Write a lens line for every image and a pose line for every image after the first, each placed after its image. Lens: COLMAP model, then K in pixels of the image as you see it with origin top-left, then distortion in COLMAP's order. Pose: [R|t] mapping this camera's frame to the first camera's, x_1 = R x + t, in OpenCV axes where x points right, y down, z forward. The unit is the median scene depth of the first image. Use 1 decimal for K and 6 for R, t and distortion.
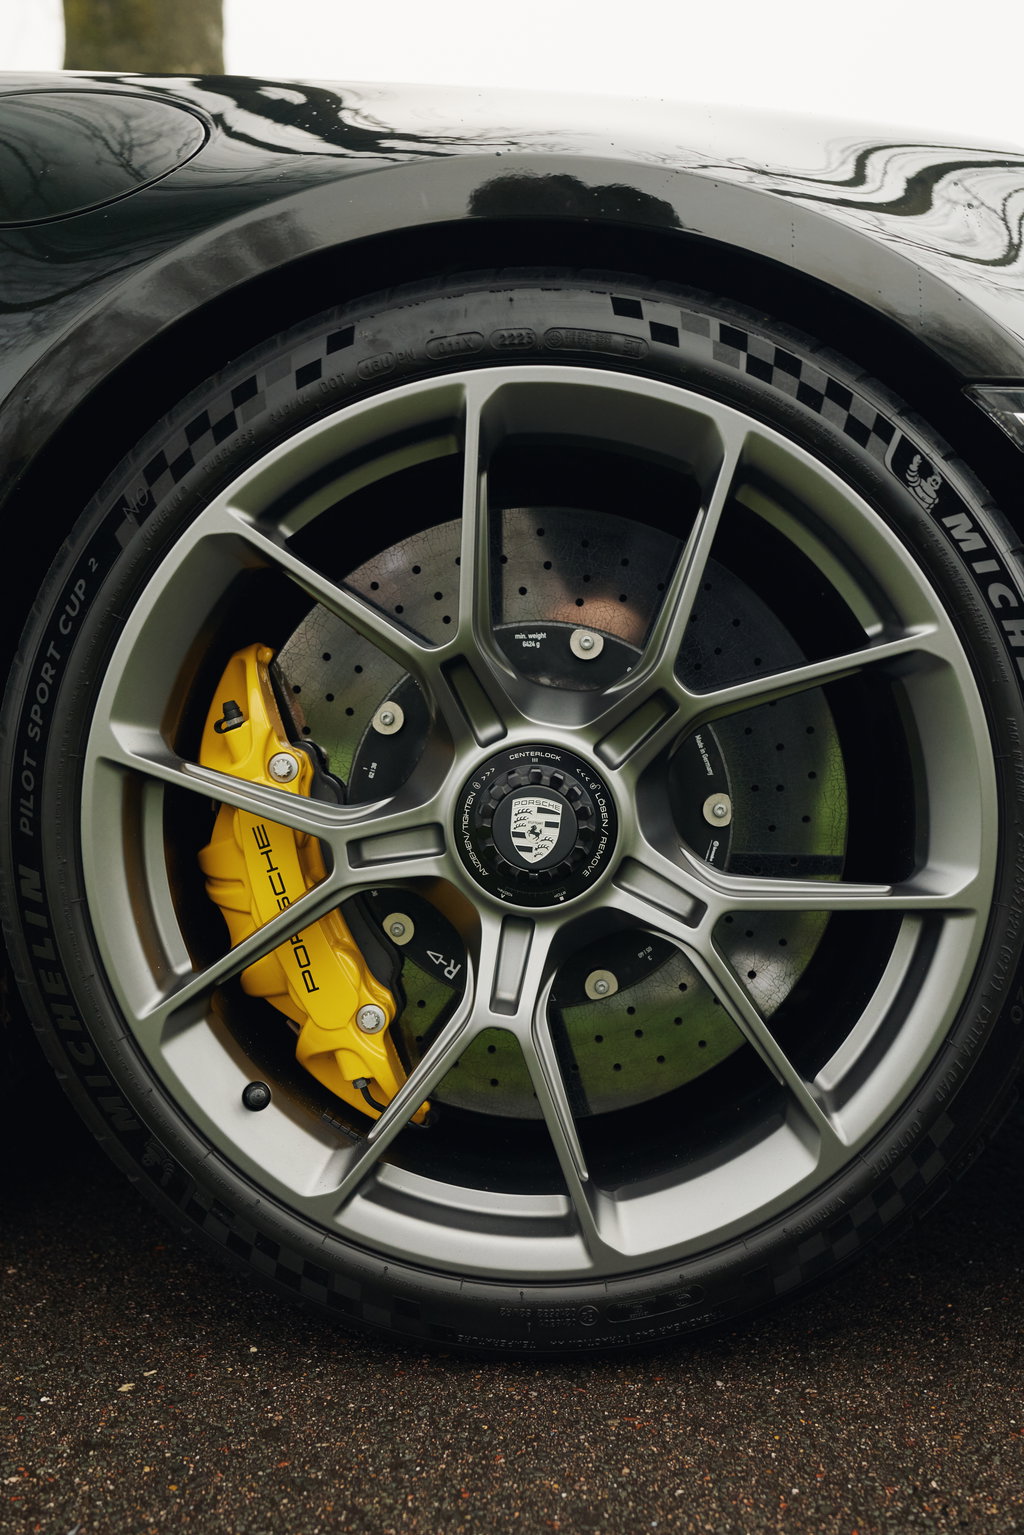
lens RADIAL K [[1486.1, 0, 512.0], [0, 1486.1, 767.5], [0, 0, 1]] dist [0.000106, -0.017478]
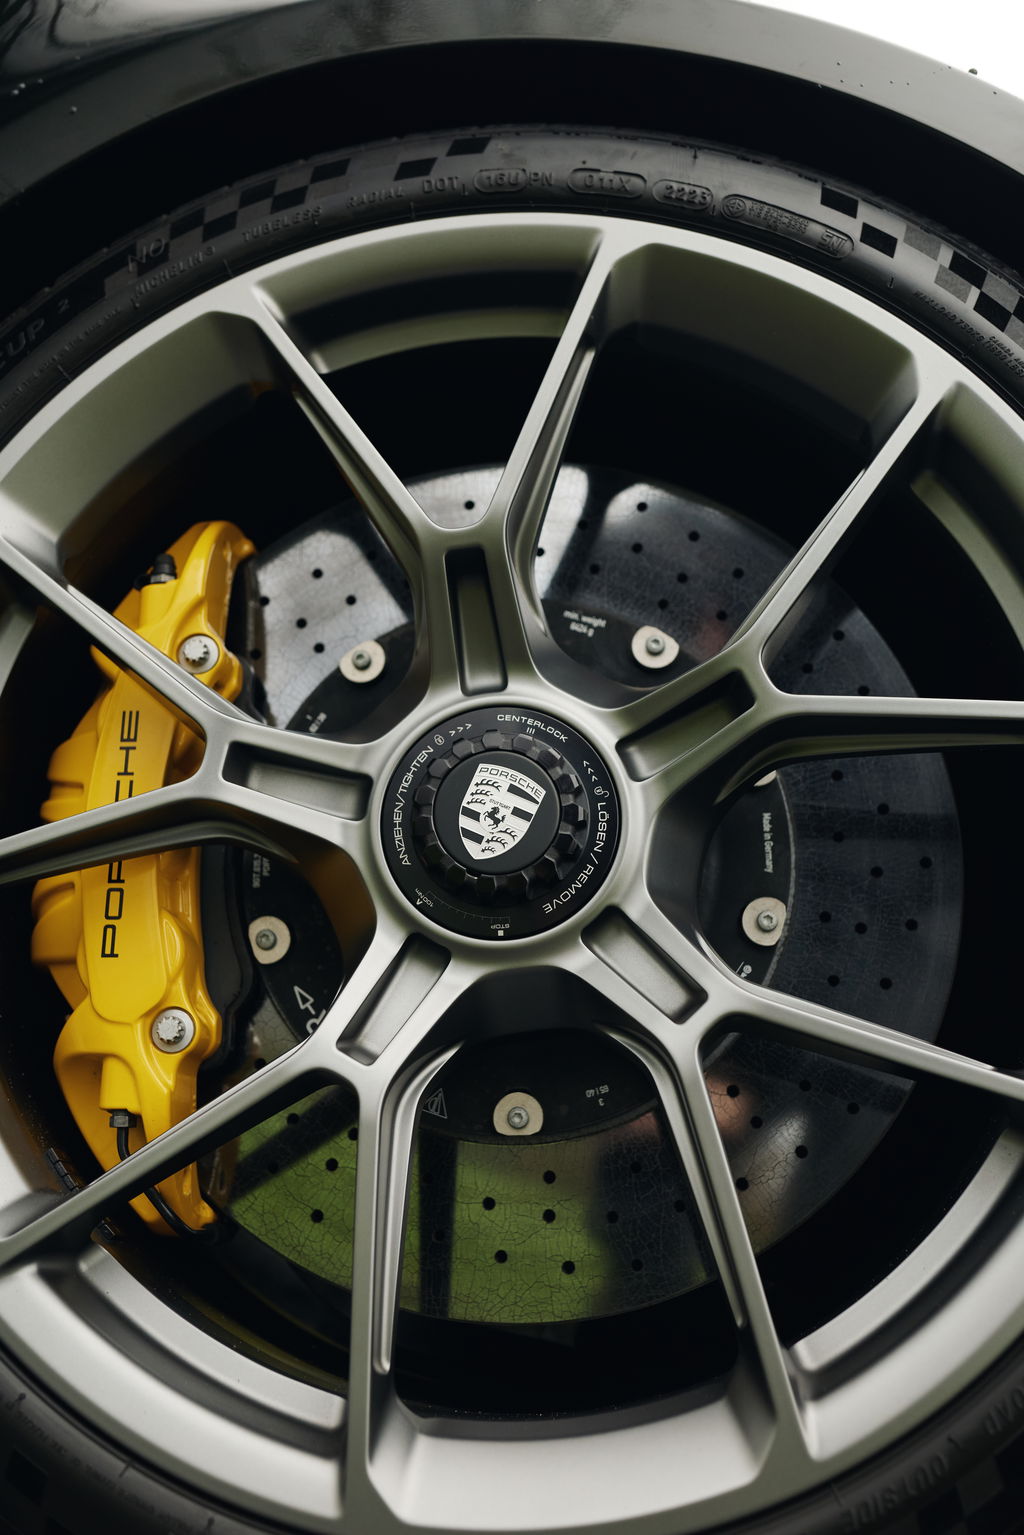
lens RADIAL K [[1486.1, 0, 512.0], [0, 1486.1, 767.5], [0, 0, 1]] dist [0.000106, -0.017478]
pose [[0.943057, 0.307855, -0.125971, 0.099962], [-0.331486, 0.901202, -0.279197, 0.207044], [0.027573, 0.305056, 0.951935, 0.349468]]
